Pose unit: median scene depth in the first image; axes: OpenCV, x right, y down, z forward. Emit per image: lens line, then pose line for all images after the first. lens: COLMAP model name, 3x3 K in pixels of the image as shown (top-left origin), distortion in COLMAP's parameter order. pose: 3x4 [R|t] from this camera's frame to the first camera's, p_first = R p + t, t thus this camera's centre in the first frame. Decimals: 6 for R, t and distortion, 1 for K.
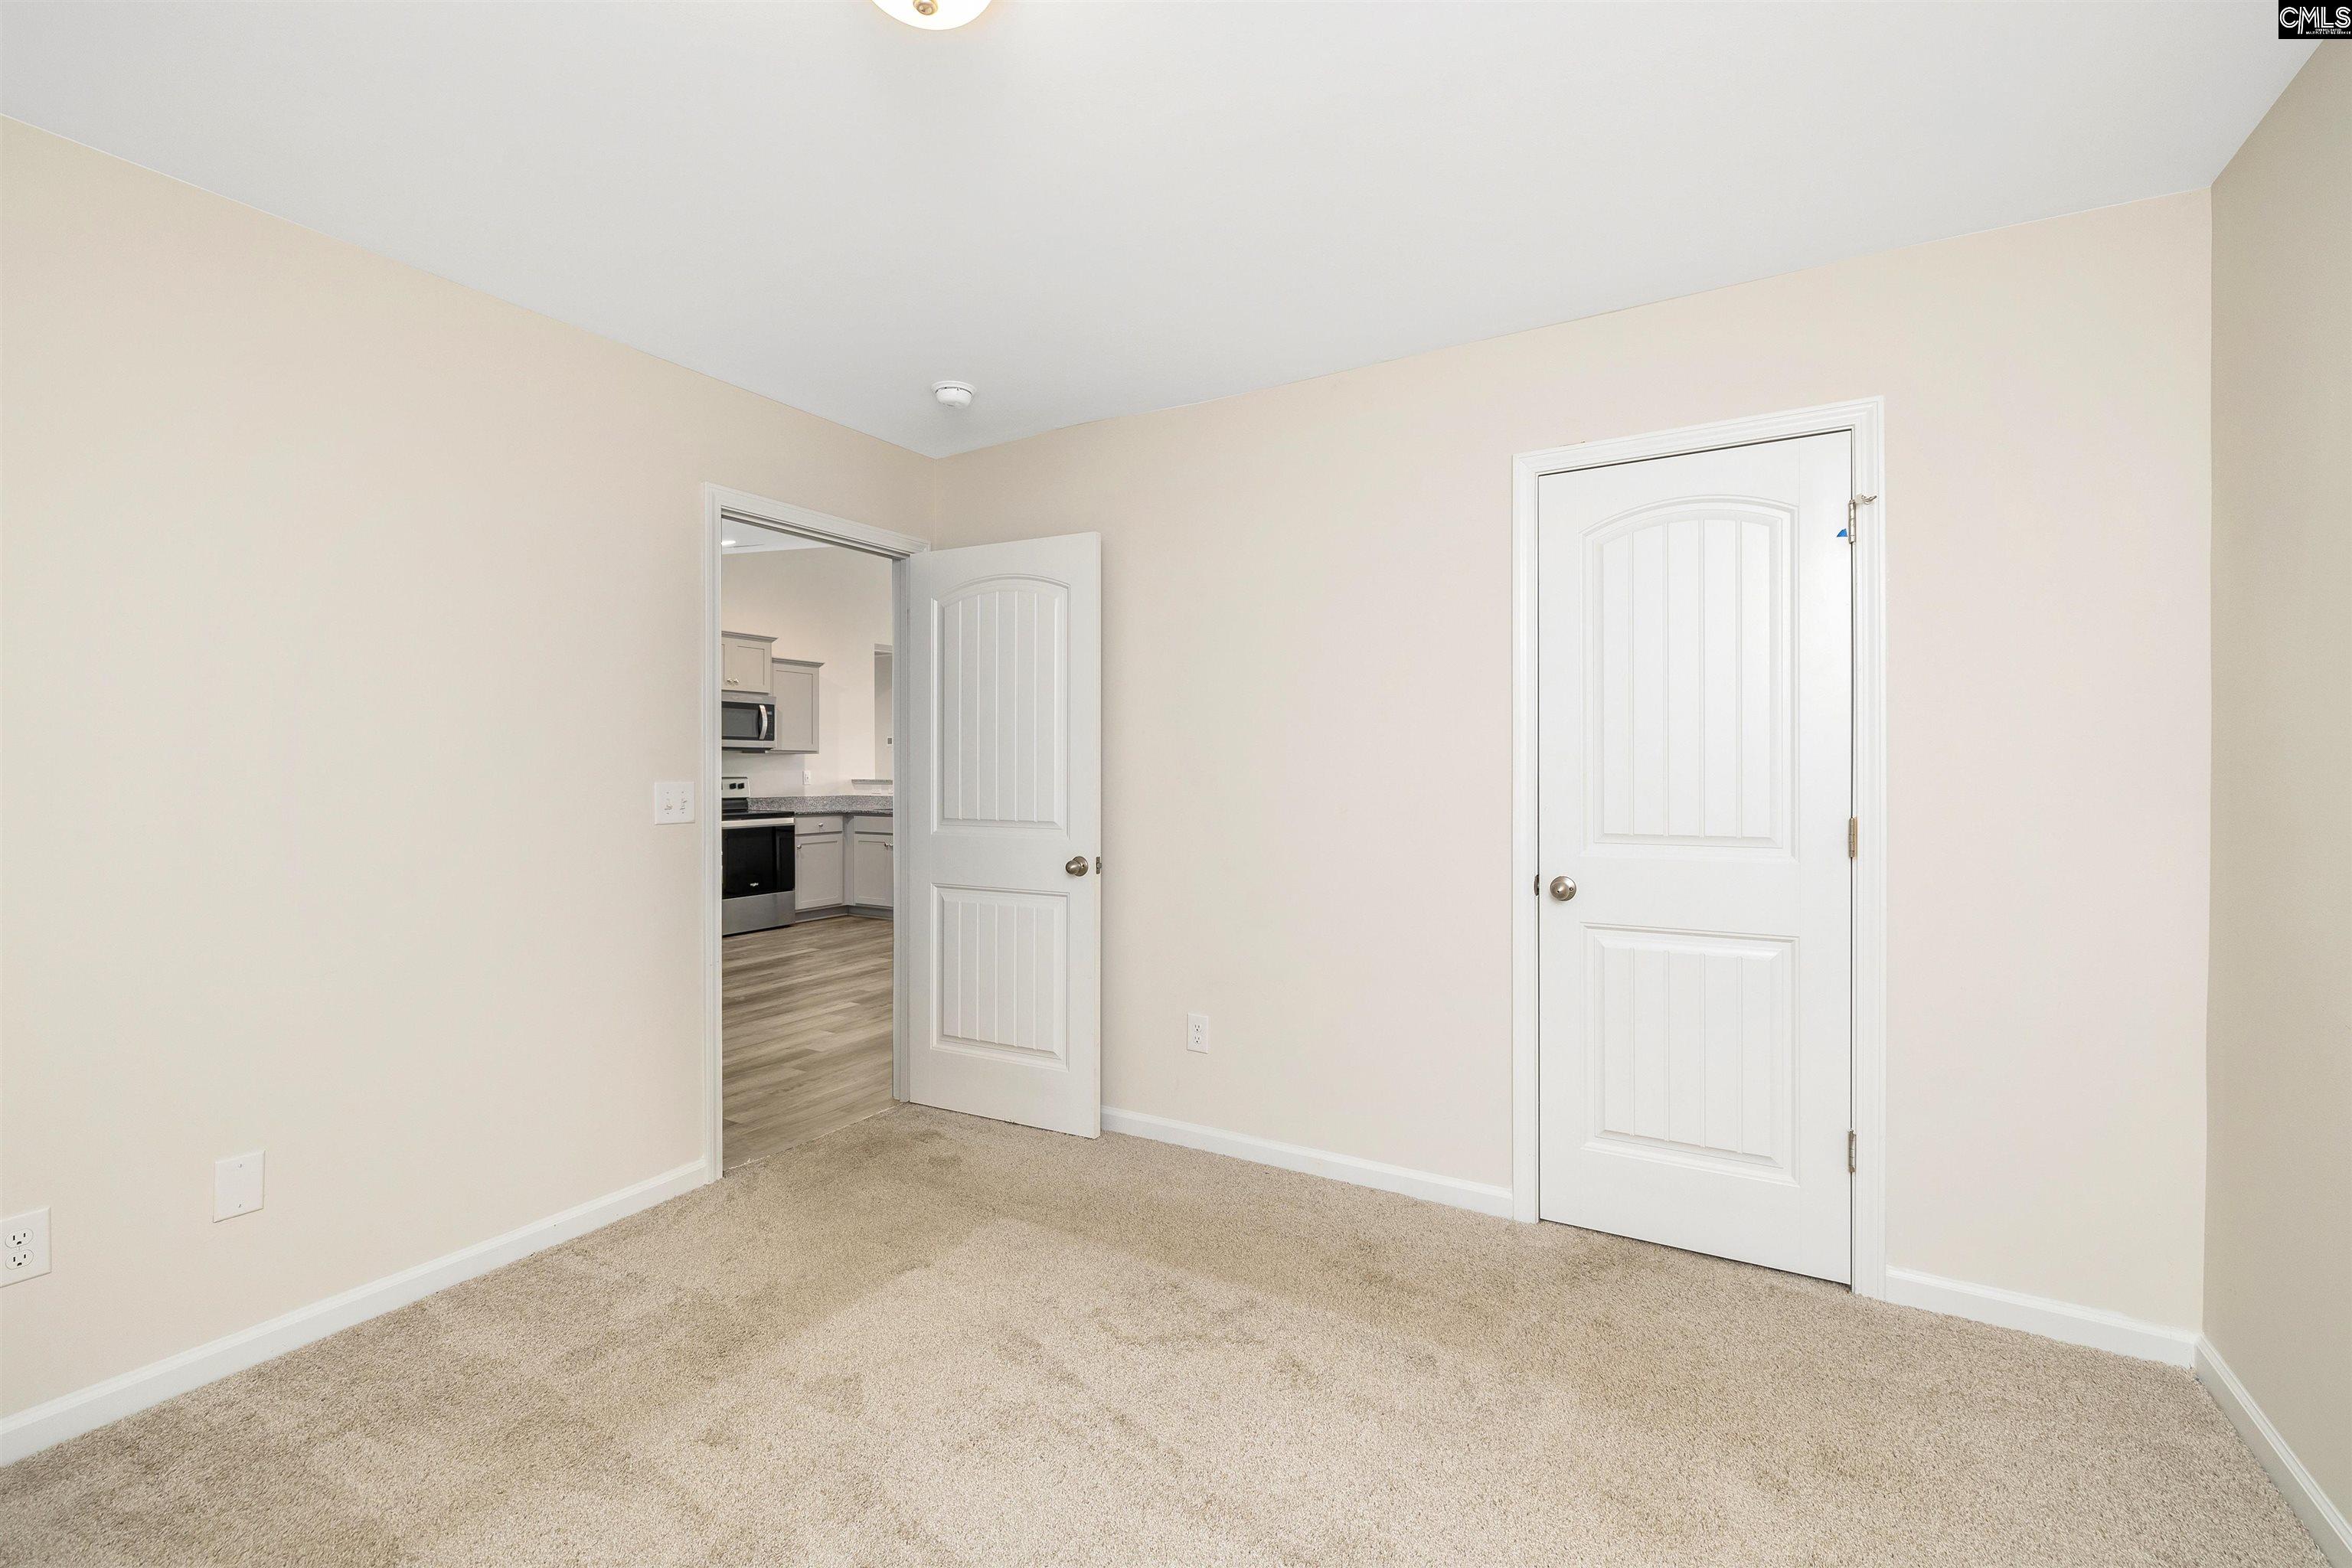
lens RADIAL K [[1002.8, 0, 1185.5], [0, 1002.8, 783.8], [0, 0, 1]] dist [0.002427, -0.000434]
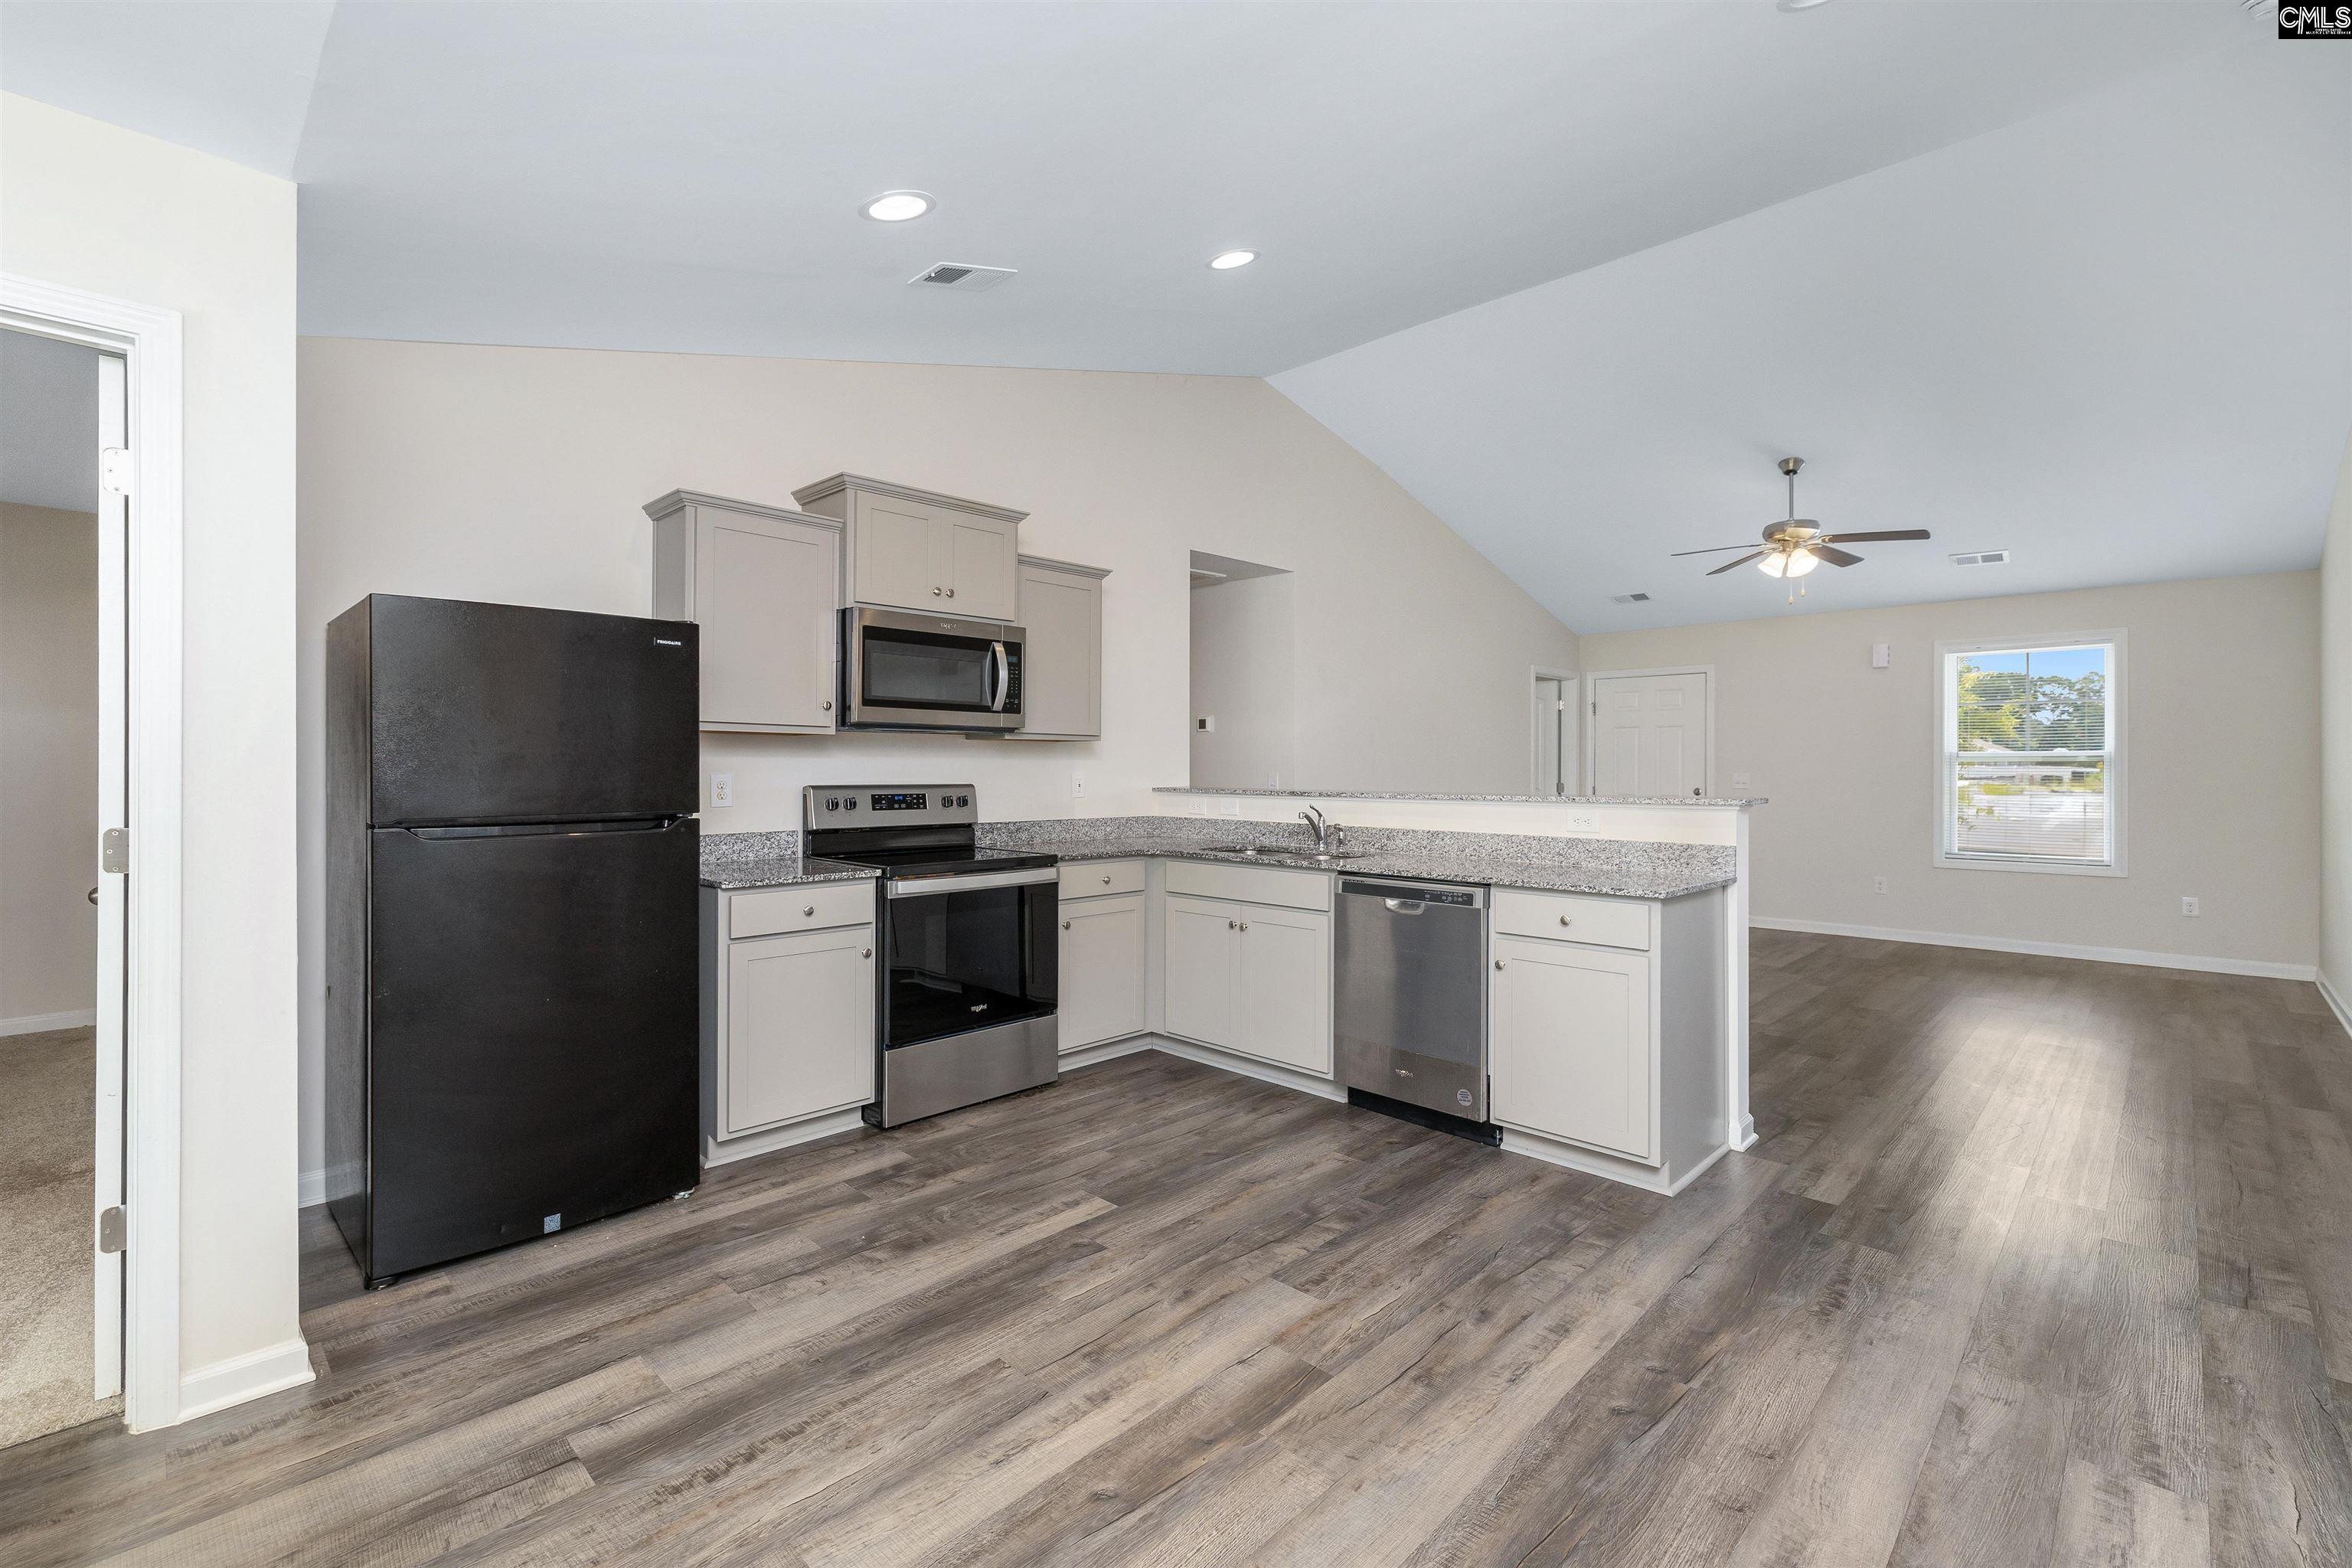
lens RADIAL K [[1002.8, 0, 1172.0], [0, 1002.8, 779.9], [0, 0, 1]] dist [0.002427, -0.000434]
pose [[0.967066, 0.005382, -0.254469, -0.205140], [-0.005474, 0.999985, 0.000346, -0.010021], [0.254467, 0.001058, 0.967081, 0.524386]]
